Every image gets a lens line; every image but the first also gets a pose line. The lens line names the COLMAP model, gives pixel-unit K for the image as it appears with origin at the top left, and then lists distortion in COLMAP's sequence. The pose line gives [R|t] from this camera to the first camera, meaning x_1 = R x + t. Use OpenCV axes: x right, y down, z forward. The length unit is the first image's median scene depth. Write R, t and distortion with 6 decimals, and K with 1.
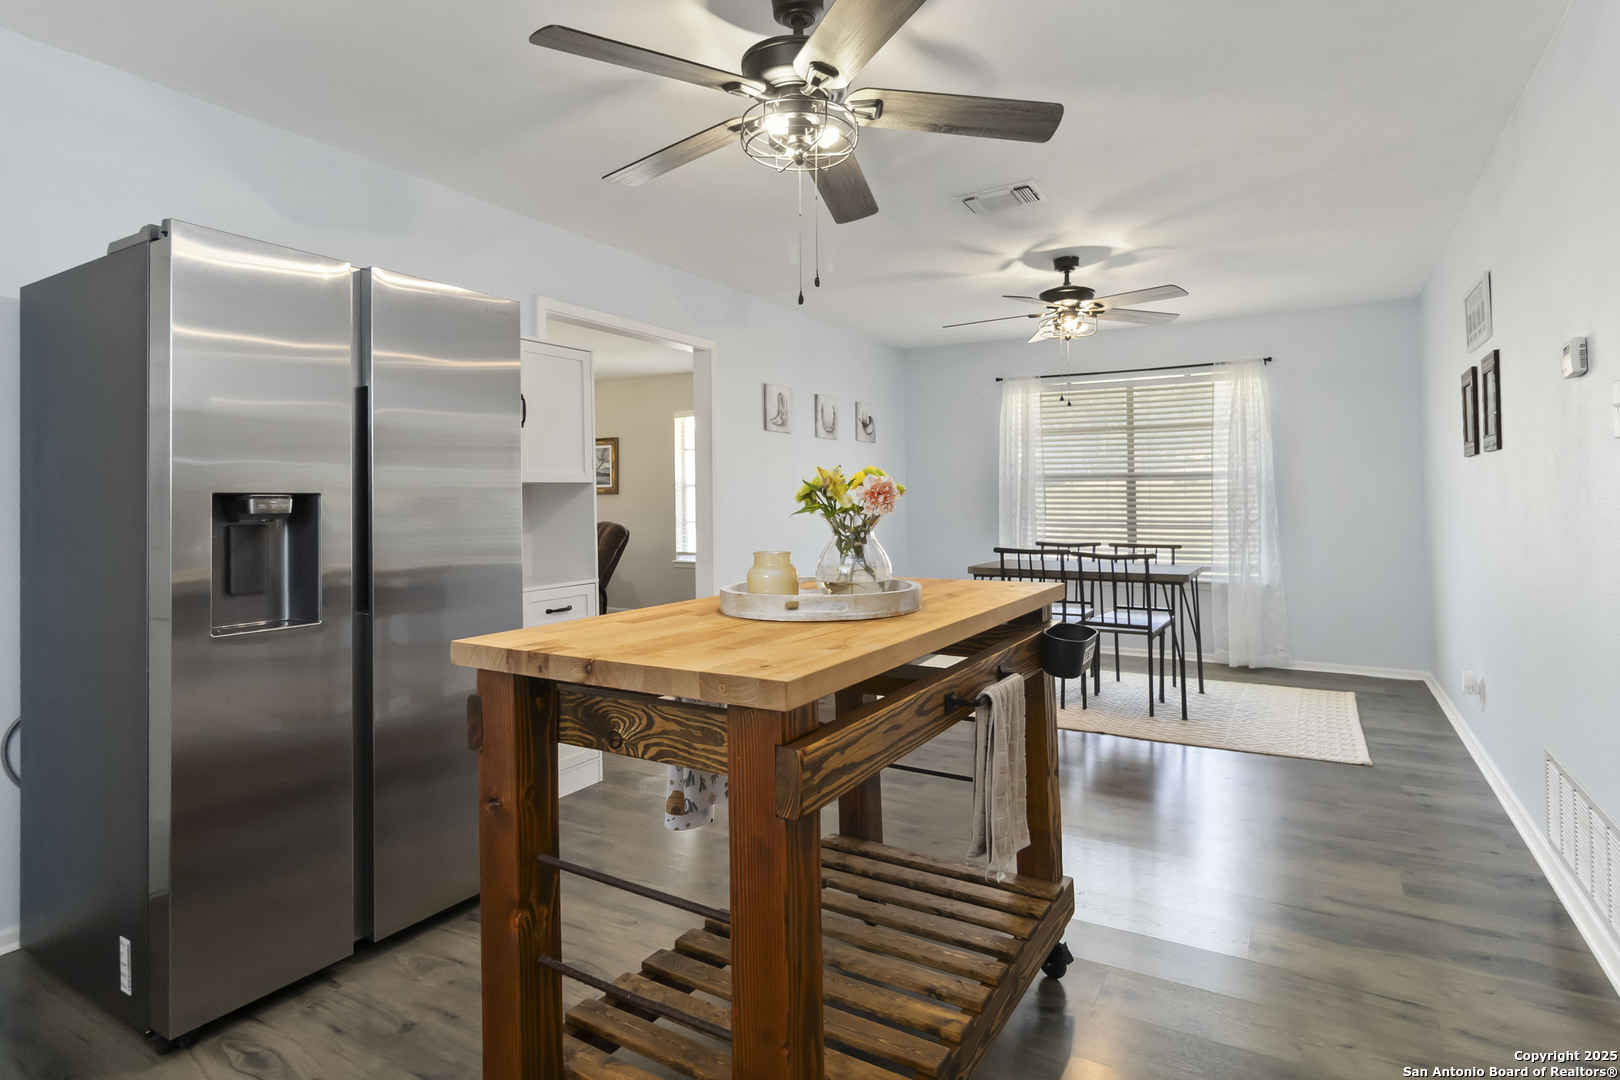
lens RADIAL K [[828.8, 0, 807.1], [0, 828.8, 505.1], [0, 0, 1]] dist [0.000978, 0.000218]
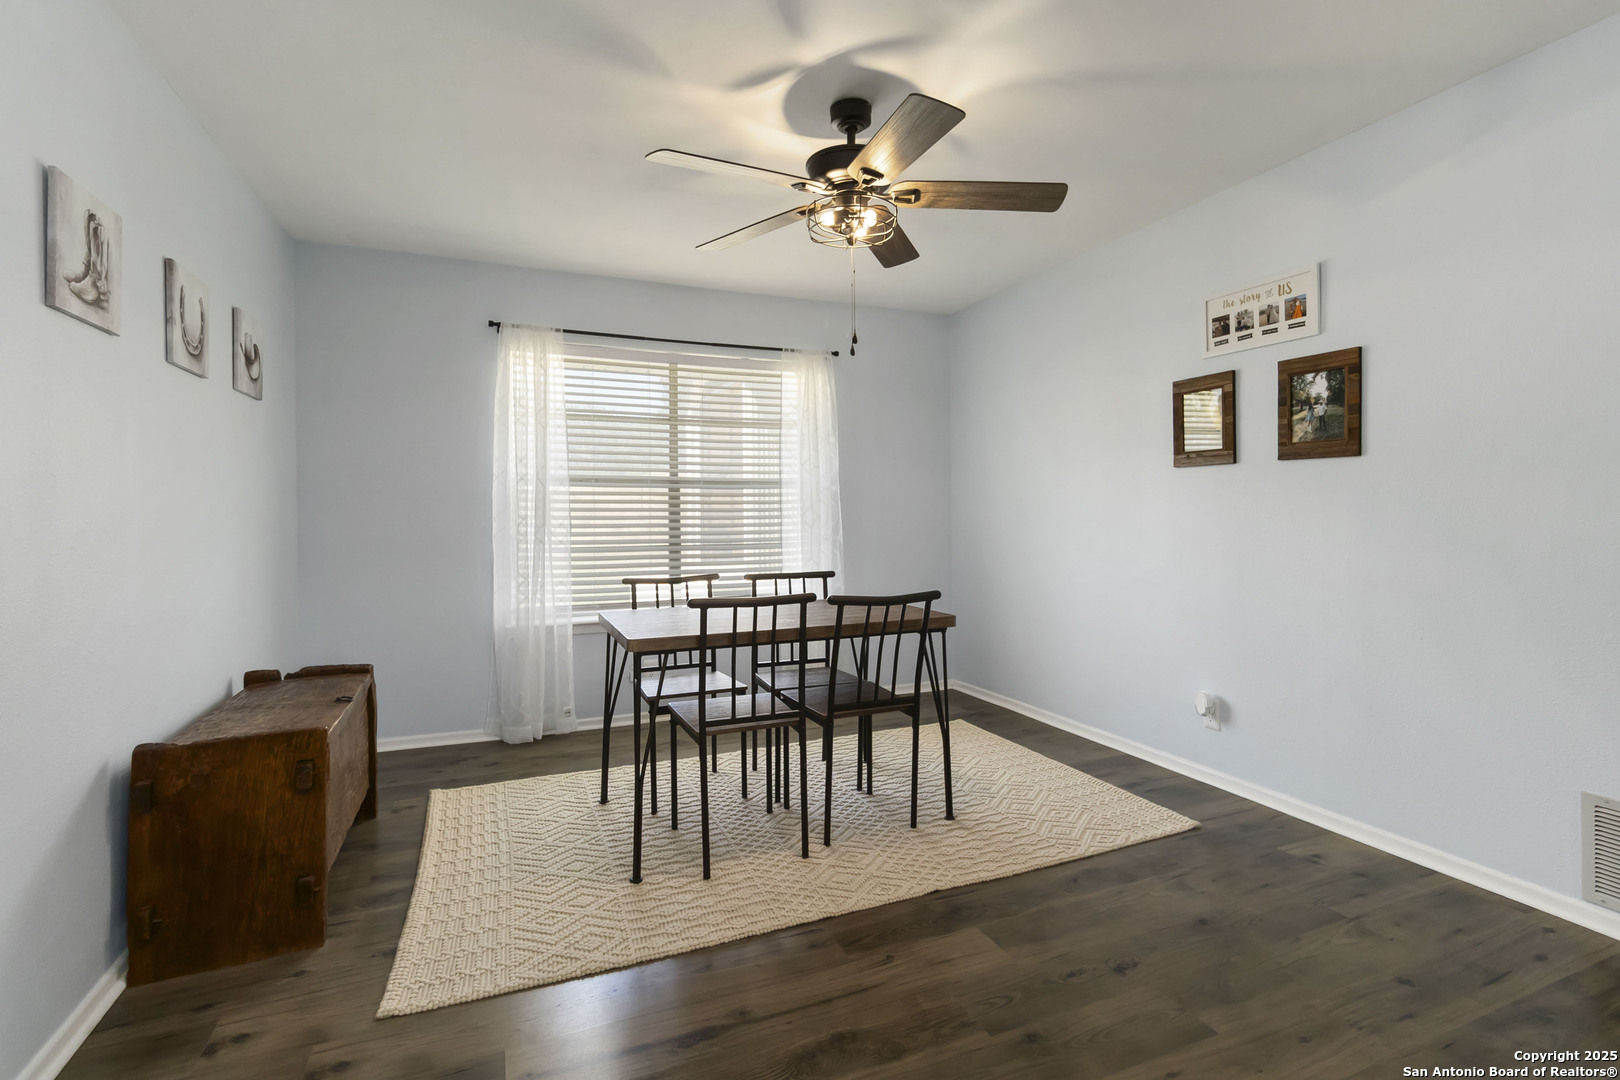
lens RADIAL K [[756.1, 0, 808.4], [0, 756.1, 506.7], [0, 0, 1]] dist [0.000348, 0.000021]
pose [[0.590055, 0.007102, 0.807332, -0.104031], [0.006375, 0.999889, -0.013455, -0.001977], [-0.807338, 0.013086, 0.589944, 0.513391]]
